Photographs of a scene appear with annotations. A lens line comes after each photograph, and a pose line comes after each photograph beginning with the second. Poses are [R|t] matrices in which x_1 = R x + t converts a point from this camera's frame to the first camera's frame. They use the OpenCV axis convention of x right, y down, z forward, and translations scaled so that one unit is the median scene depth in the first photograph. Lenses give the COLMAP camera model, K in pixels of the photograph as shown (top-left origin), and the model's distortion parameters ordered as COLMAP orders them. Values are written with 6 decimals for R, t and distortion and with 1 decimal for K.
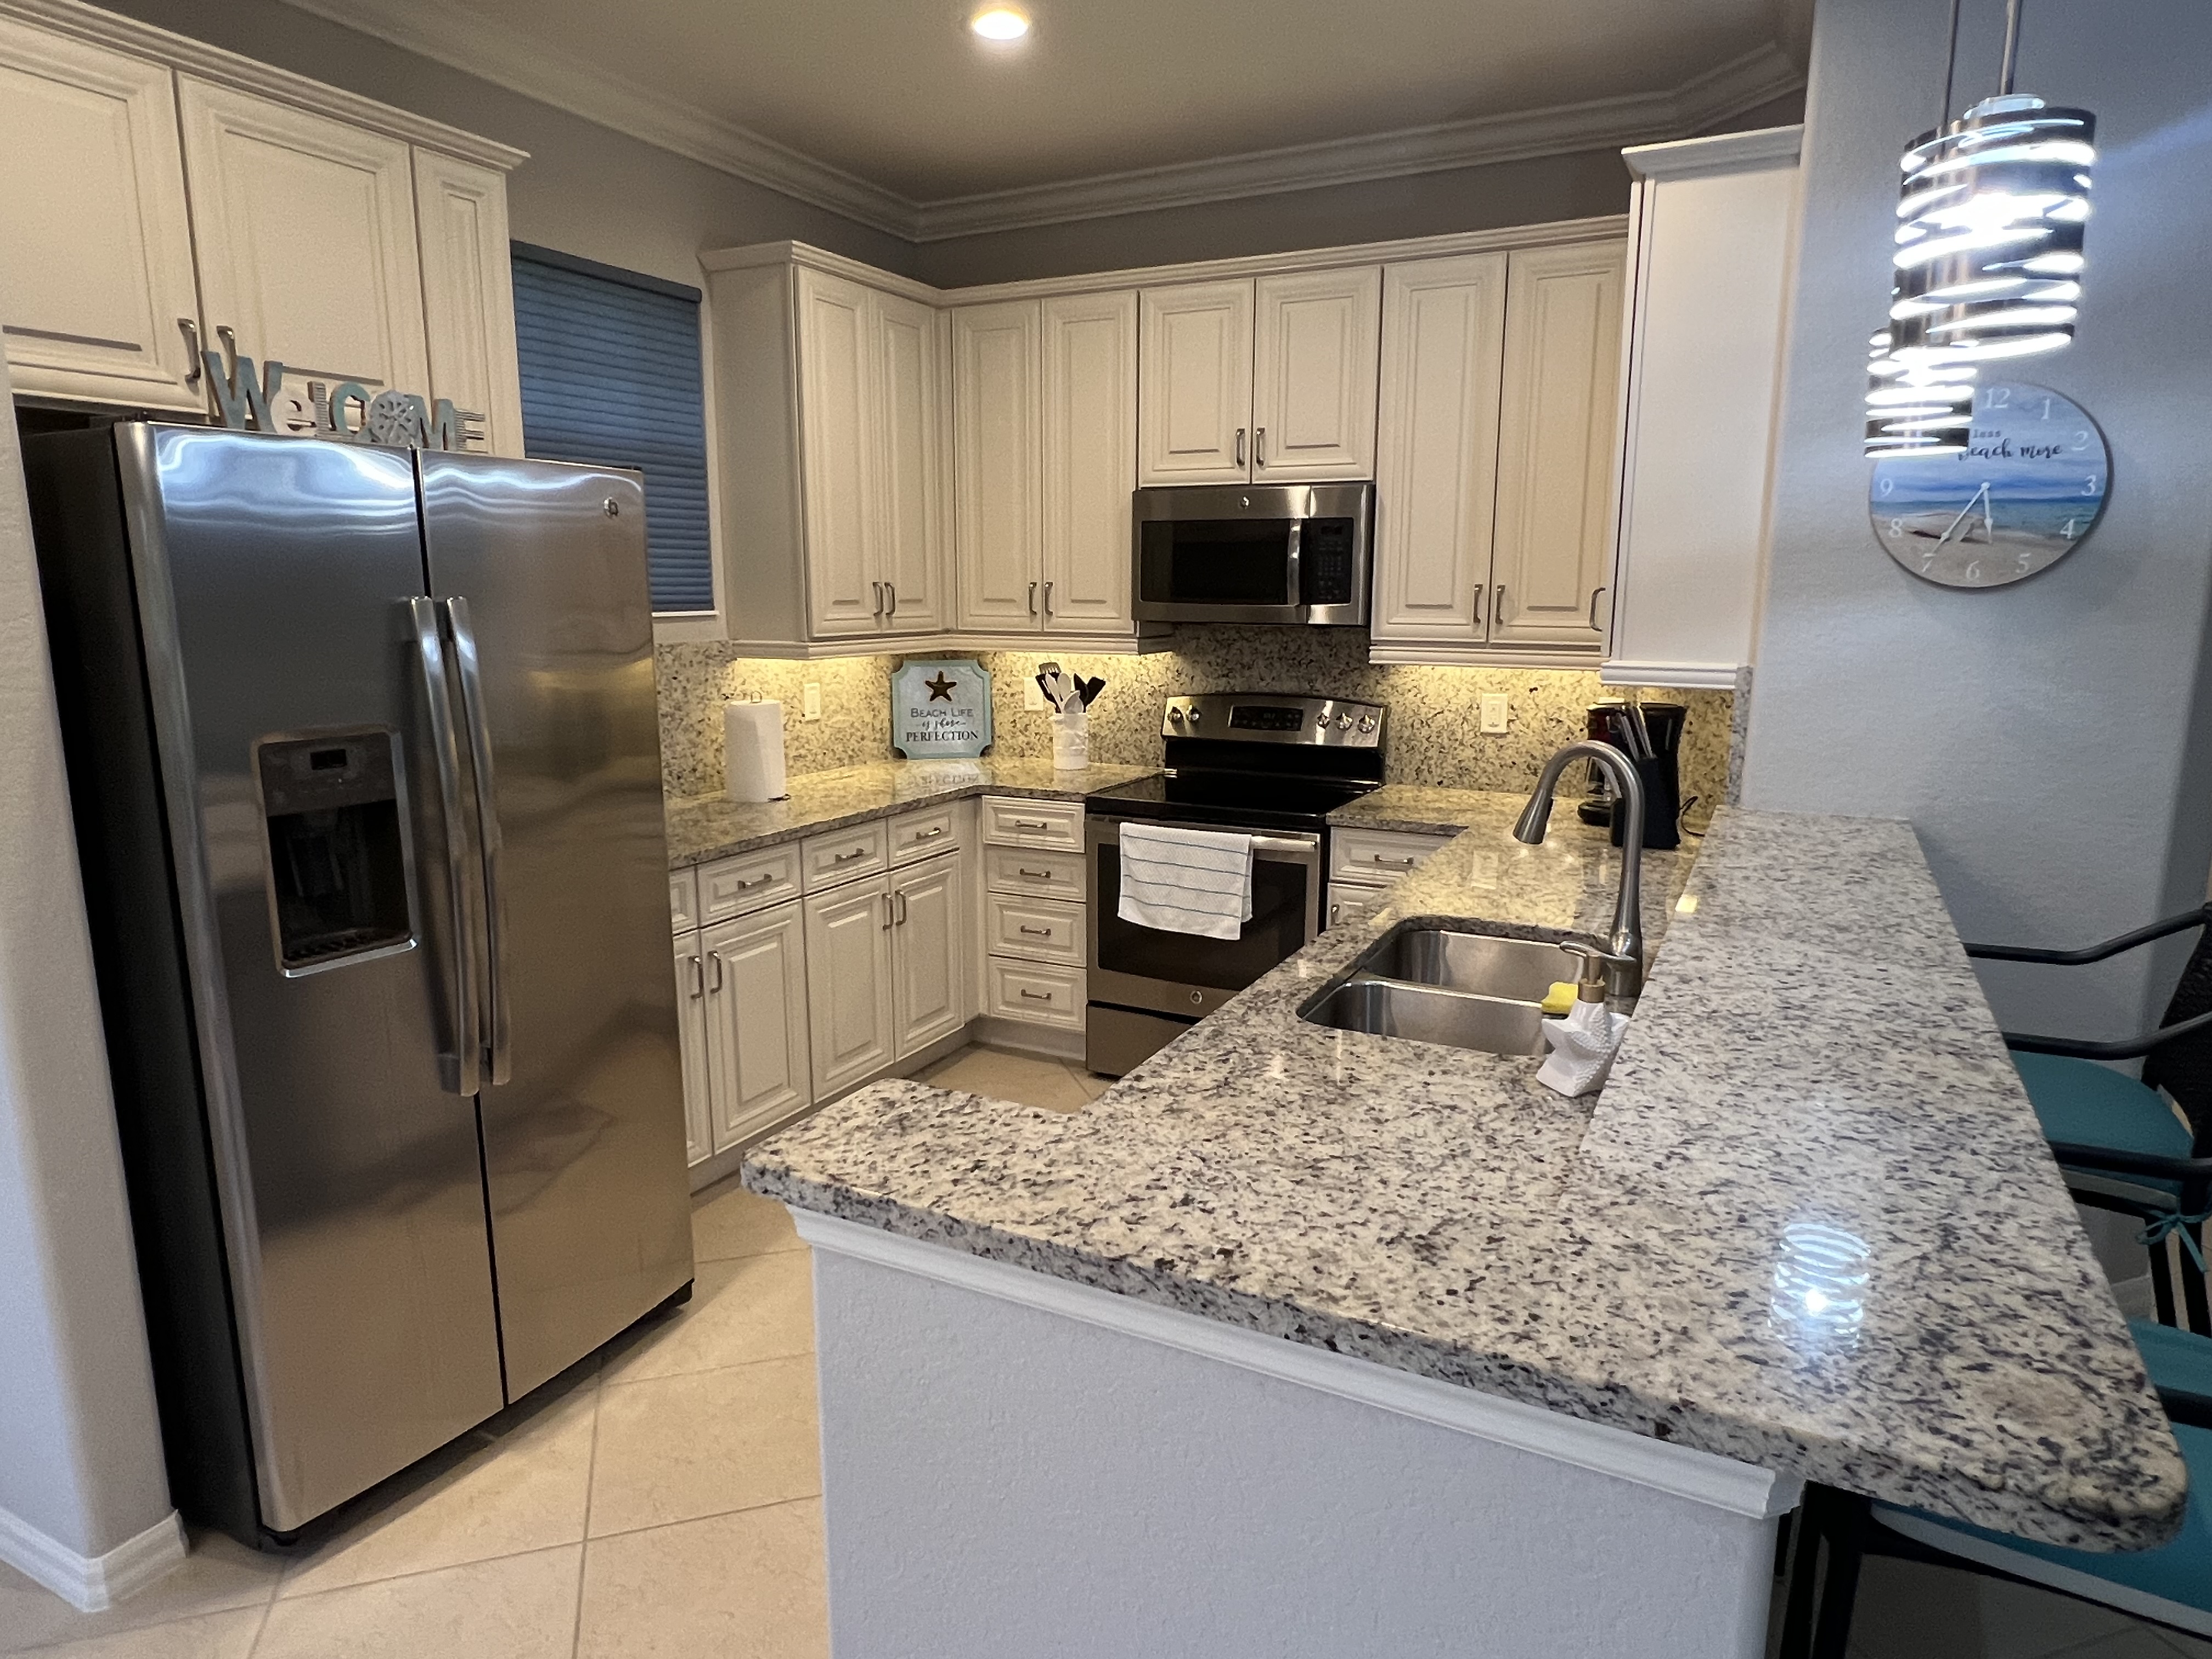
lens RADIAL K [[1336.1, 0, 1100.9], [0, 1336.1, 833.4], [0, 0, 1]] dist [-0.002783, -0.003472]
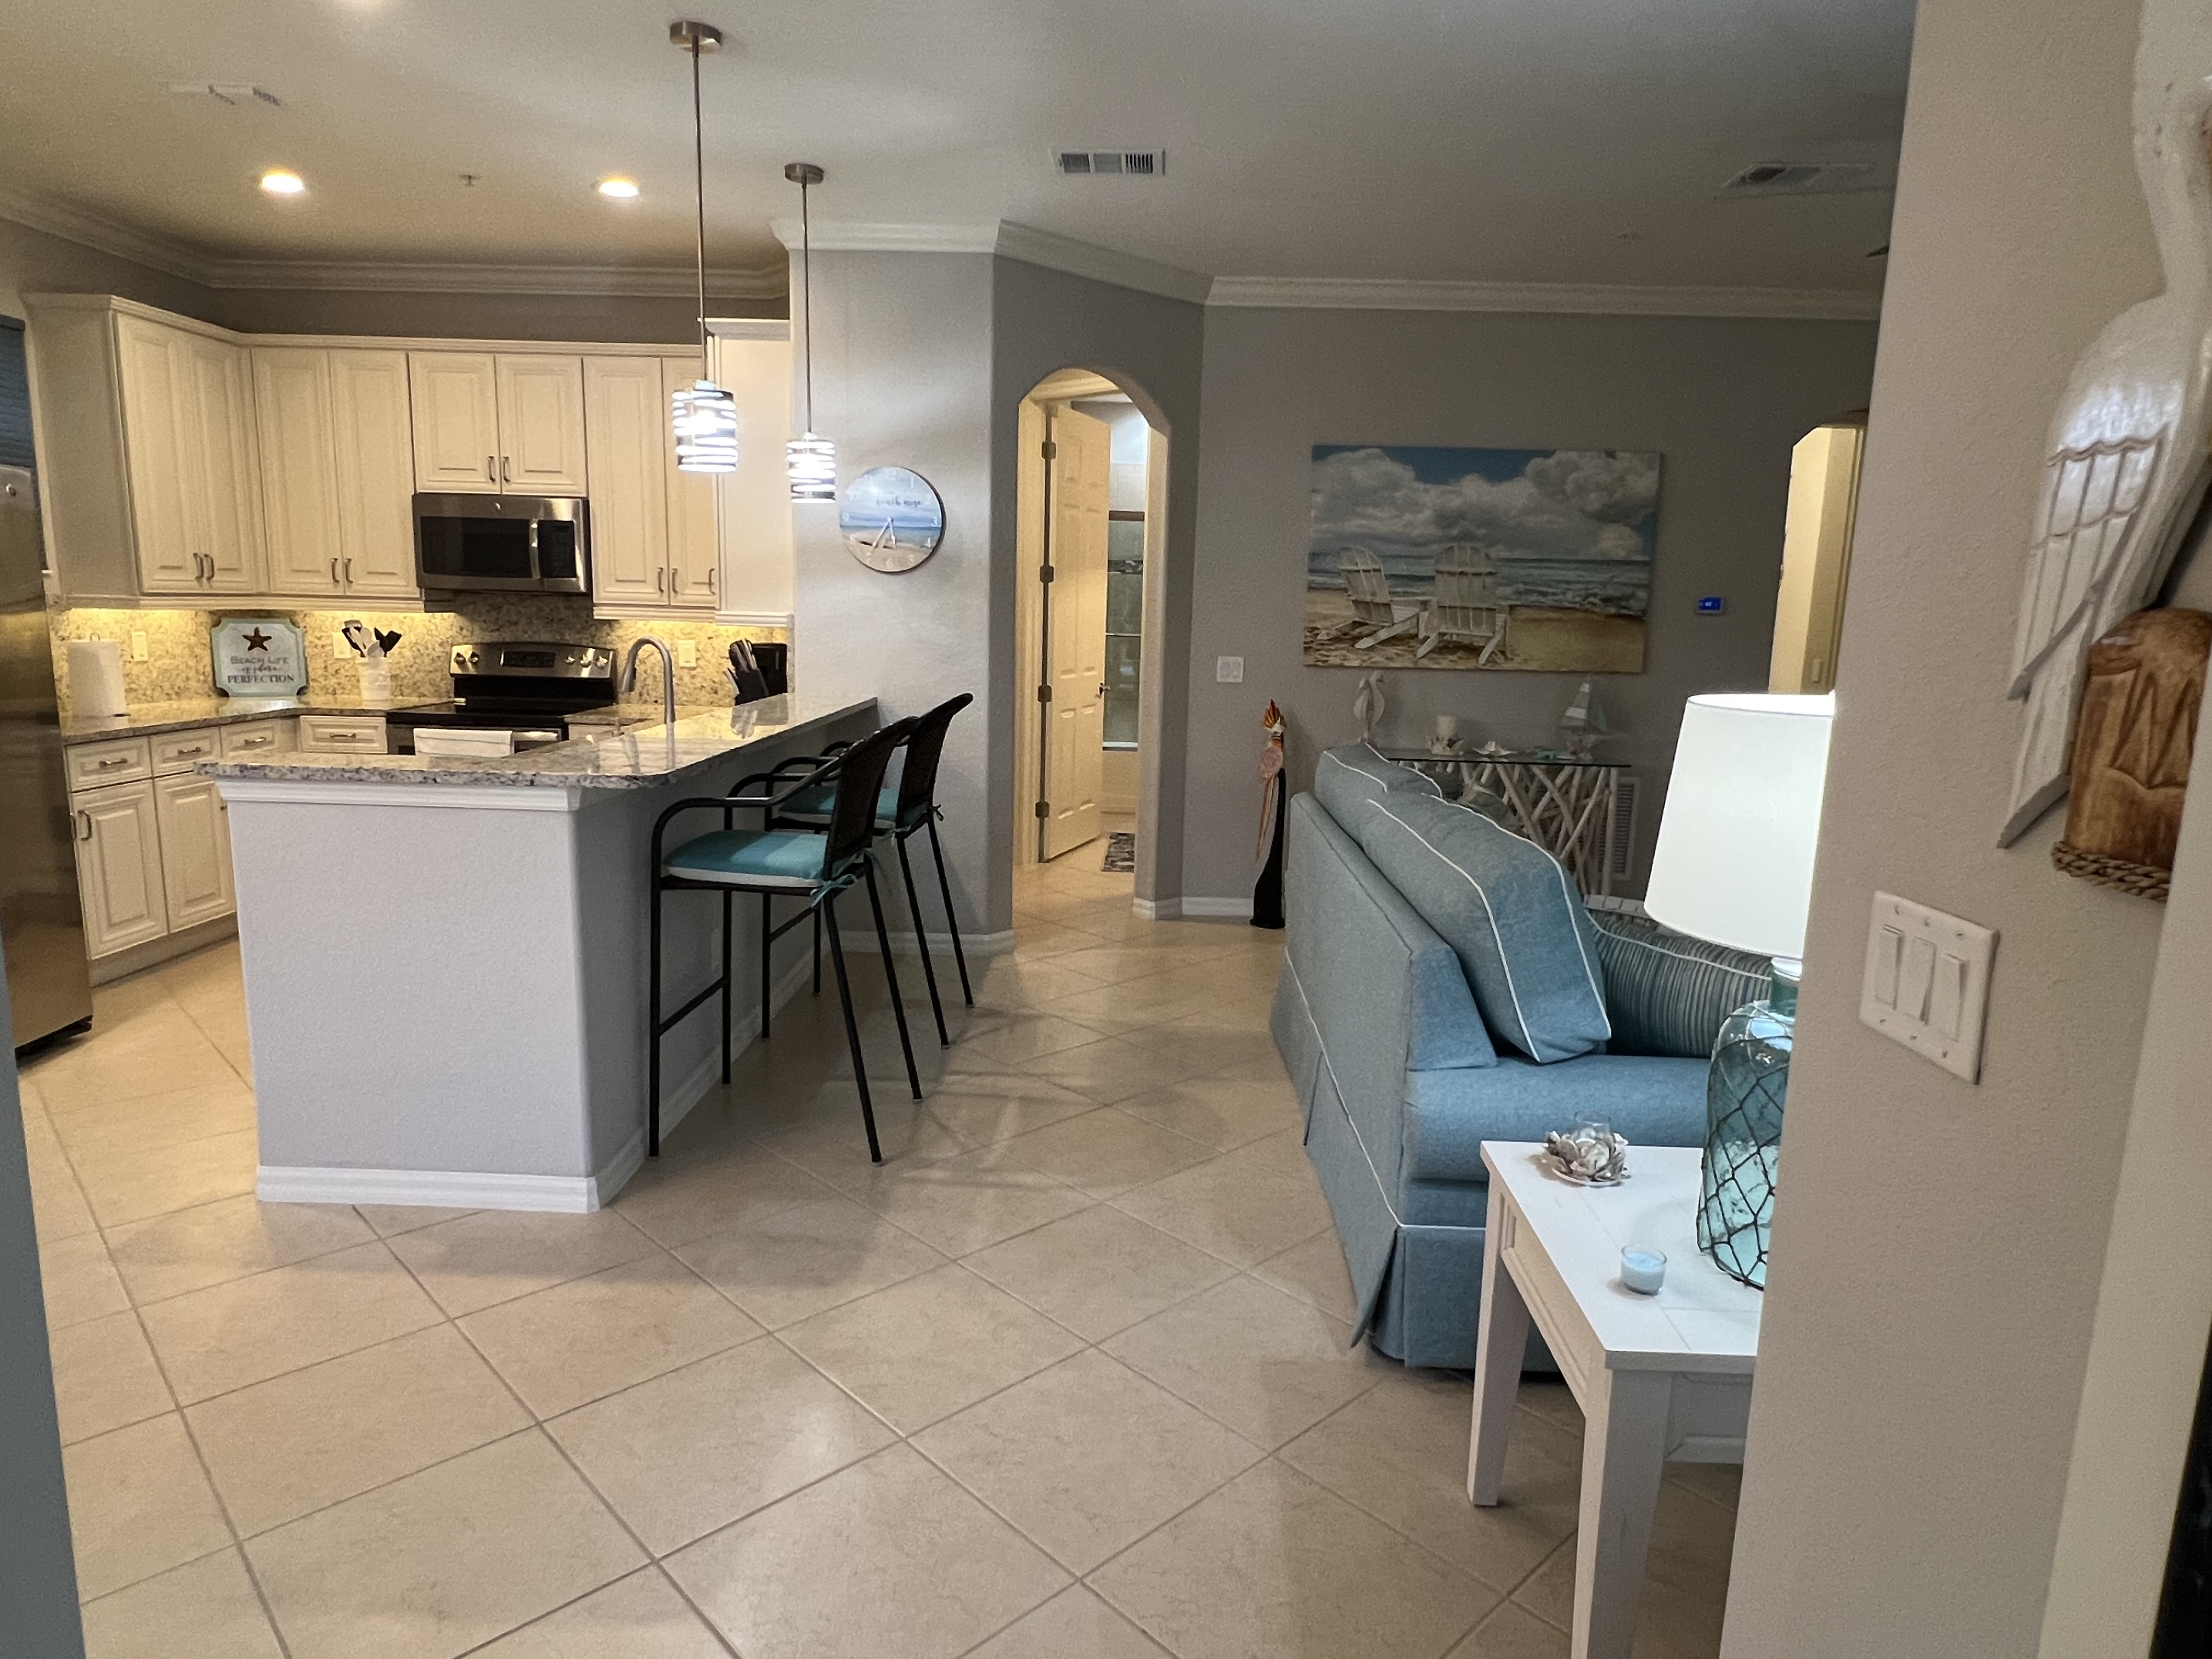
lens RADIAL K [[1336.1, 0, 1113.6], [0, 1336.1, 836.1], [0, 0, 1]] dist [-0.002783, -0.003472]
pose [[0.896714, -0.055741, 0.439086, 0.048474], [0.057495, 0.998302, 0.009313, 0.126951], [-0.438860, 0.016895, 0.898397, -0.558522]]
